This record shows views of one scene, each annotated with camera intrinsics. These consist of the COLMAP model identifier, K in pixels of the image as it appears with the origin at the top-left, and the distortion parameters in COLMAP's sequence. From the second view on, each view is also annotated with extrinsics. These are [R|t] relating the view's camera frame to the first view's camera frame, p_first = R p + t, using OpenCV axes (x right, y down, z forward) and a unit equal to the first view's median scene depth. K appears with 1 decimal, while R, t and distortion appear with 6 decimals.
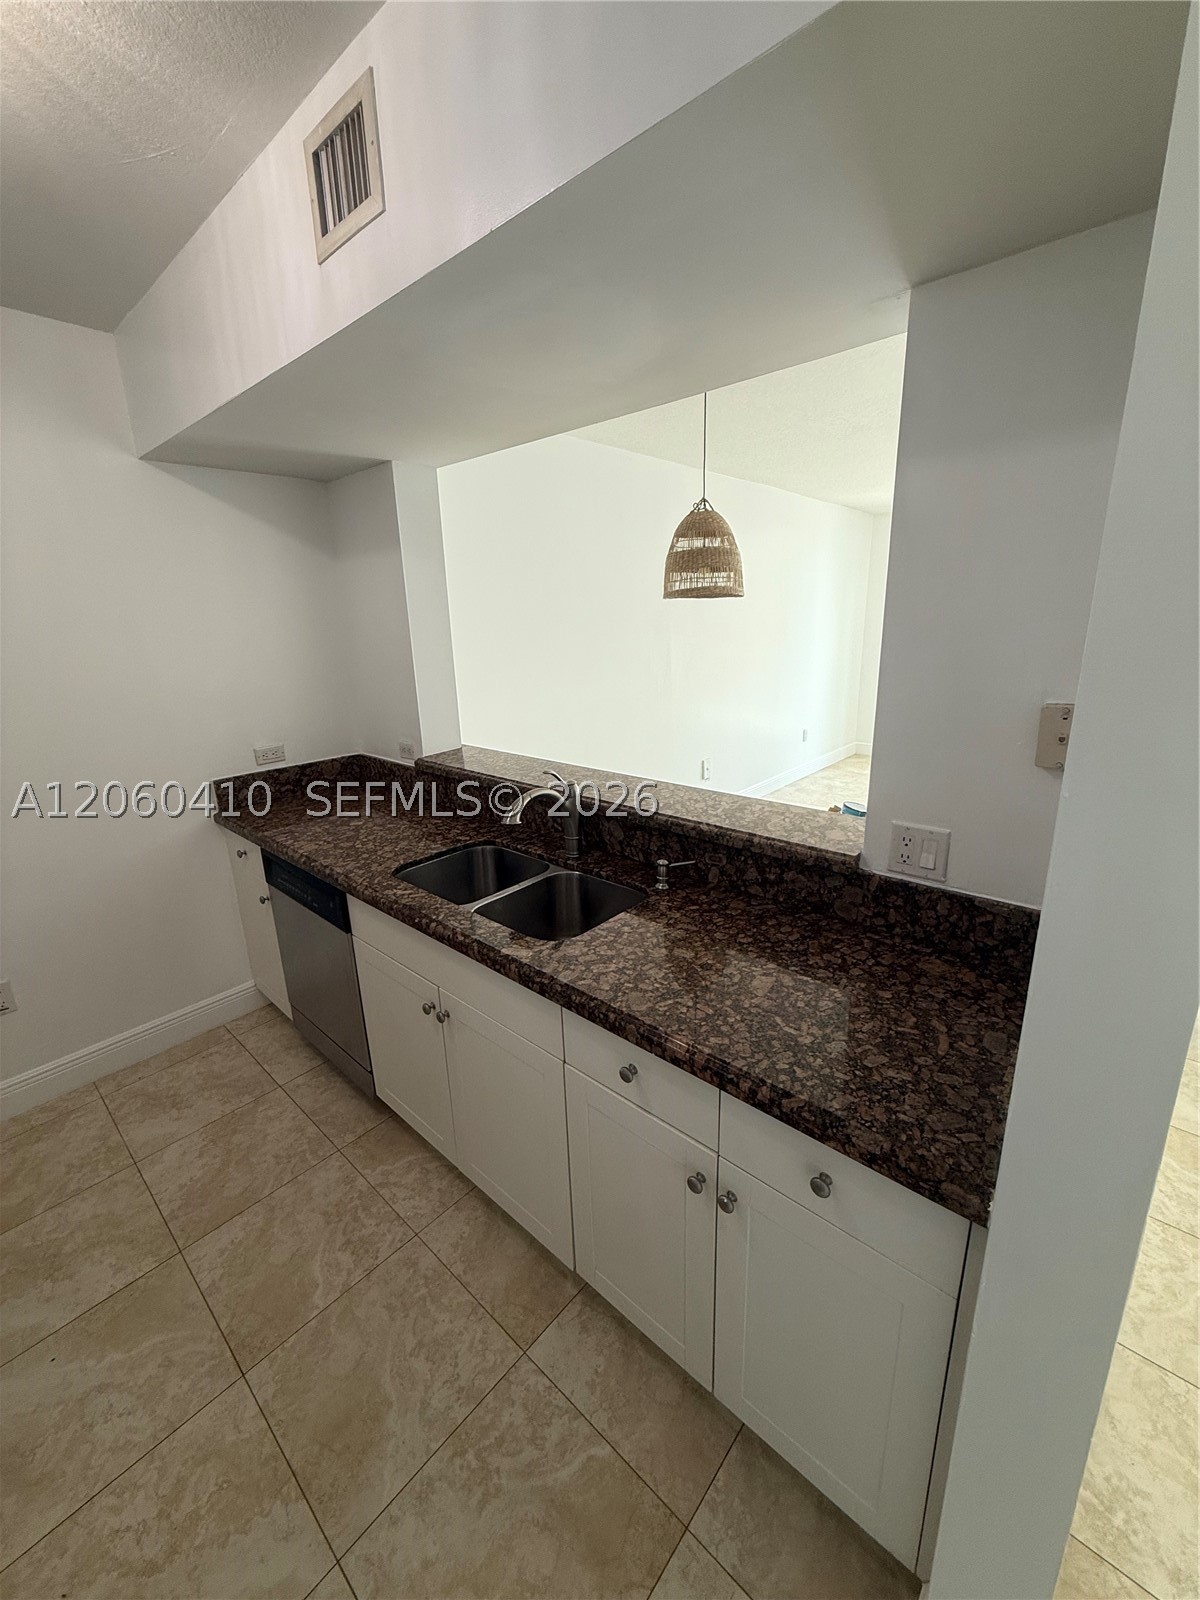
lens RADIAL K [[639.9, 0, 602.2], [0, 639.9, 796.9], [0, 0, 1]] dist [-0.000670, 0.000444]
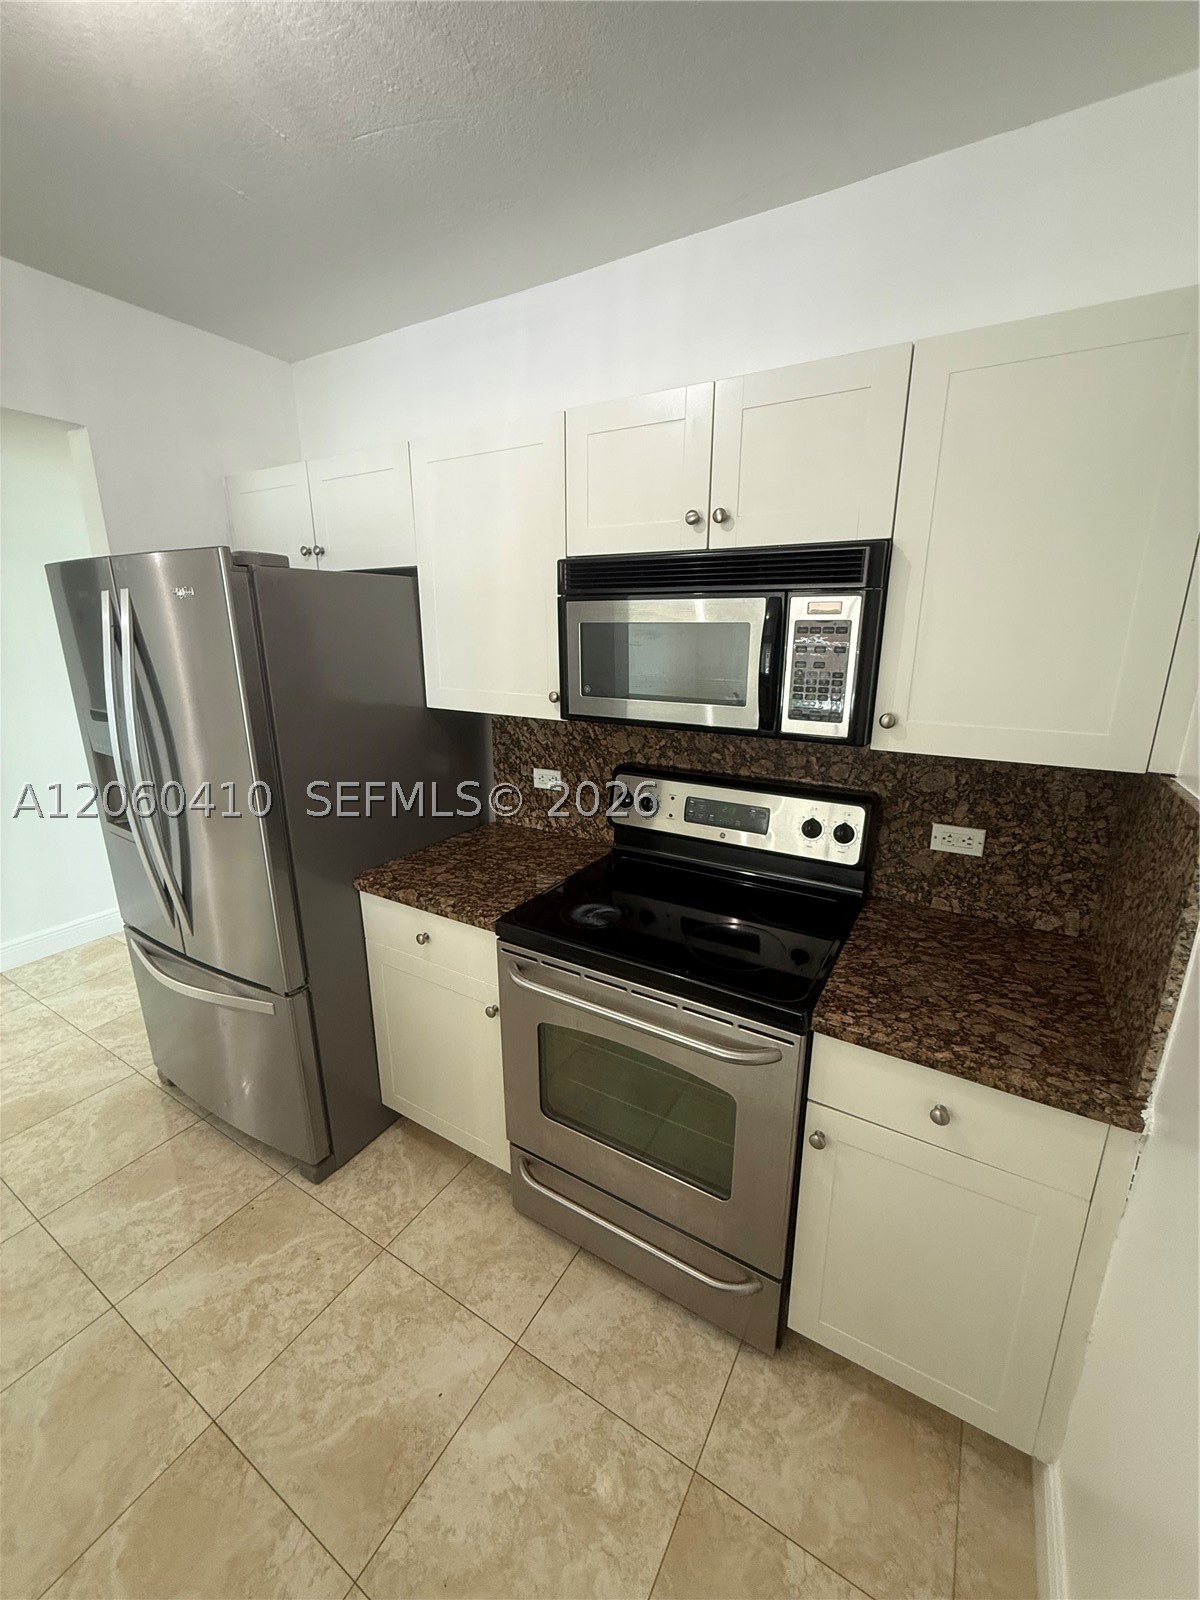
lens RADIAL K [[639.9, 0, 602.2], [0, 639.9, 796.9], [0, 0, 1]] dist [-0.000670, 0.000444]
pose [[-0.982851, 0.069389, -0.170846, -0.791300], [-0.028206, 0.859025, 0.511156, -0.283119], [0.182229, 0.507210, -0.842337, 1.106677]]
